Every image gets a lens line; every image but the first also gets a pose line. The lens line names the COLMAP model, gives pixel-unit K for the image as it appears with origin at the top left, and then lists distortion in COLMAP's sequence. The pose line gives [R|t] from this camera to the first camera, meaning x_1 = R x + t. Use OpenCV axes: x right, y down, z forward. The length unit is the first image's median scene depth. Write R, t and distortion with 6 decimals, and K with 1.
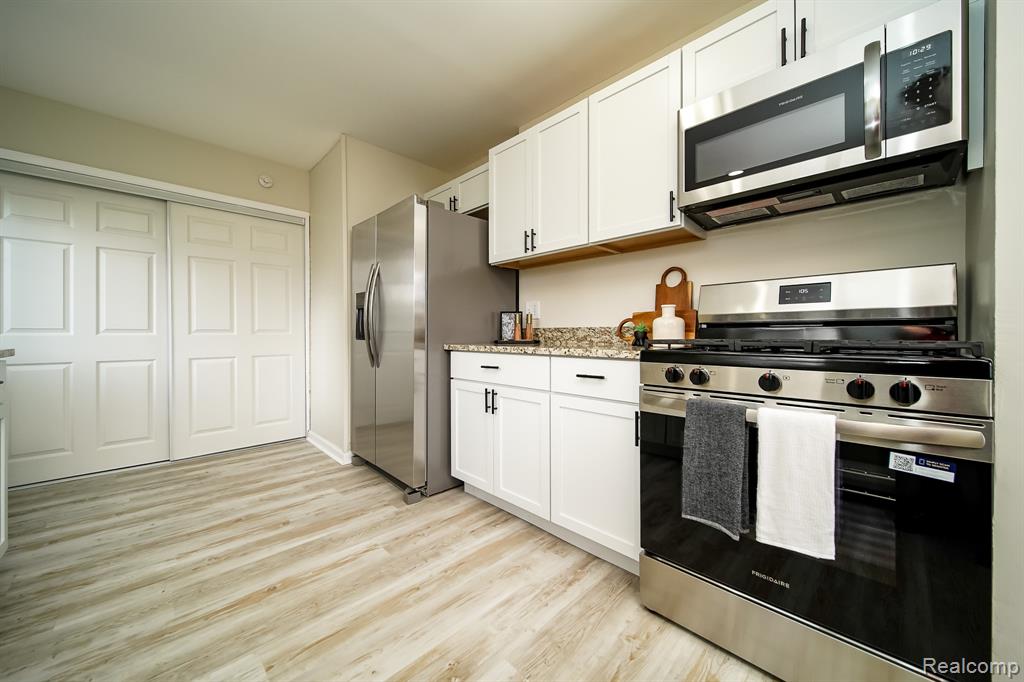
lens RADIAL K [[372.6, 0, 511.5], [0, 372.6, 332.8], [0, 0, 1]] dist [-0.001010, -0.000311]
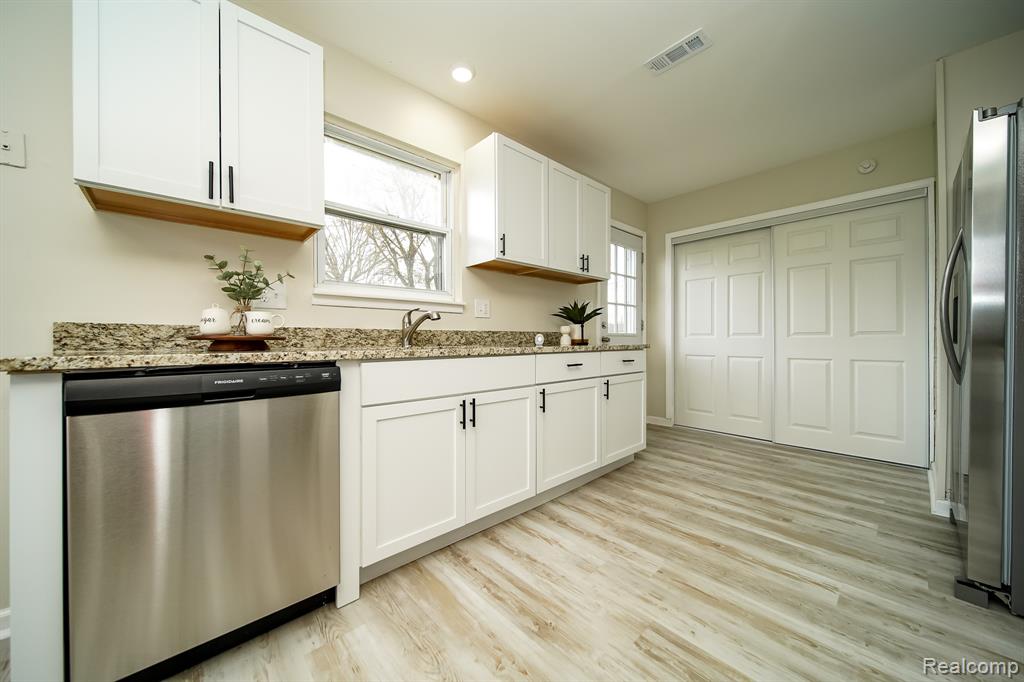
lens RADIAL K [[365.9, 0, 506.0], [0, 365.9, 341.1], [0, 0, 1]] dist [-0.001509, -0.000337]
pose [[-0.039337, 0.006503, -0.999205, 0.395506], [0.004053, 0.999972, 0.006349, 0.008284], [0.999218, -0.003800, -0.039362, 0.249718]]
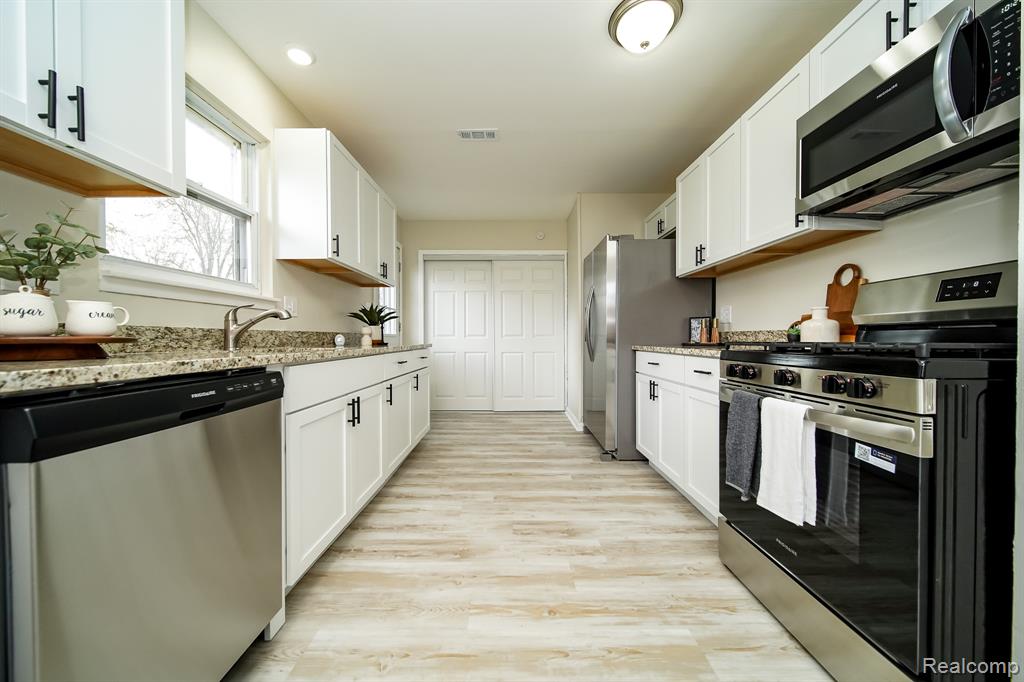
lens RADIAL K [[367.7, 0, 512.0], [0, 367.7, 341.0], [0, 0, 1]] dist [-0.000210, -0.000228]
pose [[0.716151, 0.005792, -0.697922, 0.444271], [0.001760, 0.999947, 0.010105, 0.002368], [0.697944, -0.008465, 0.716103, -0.209841]]
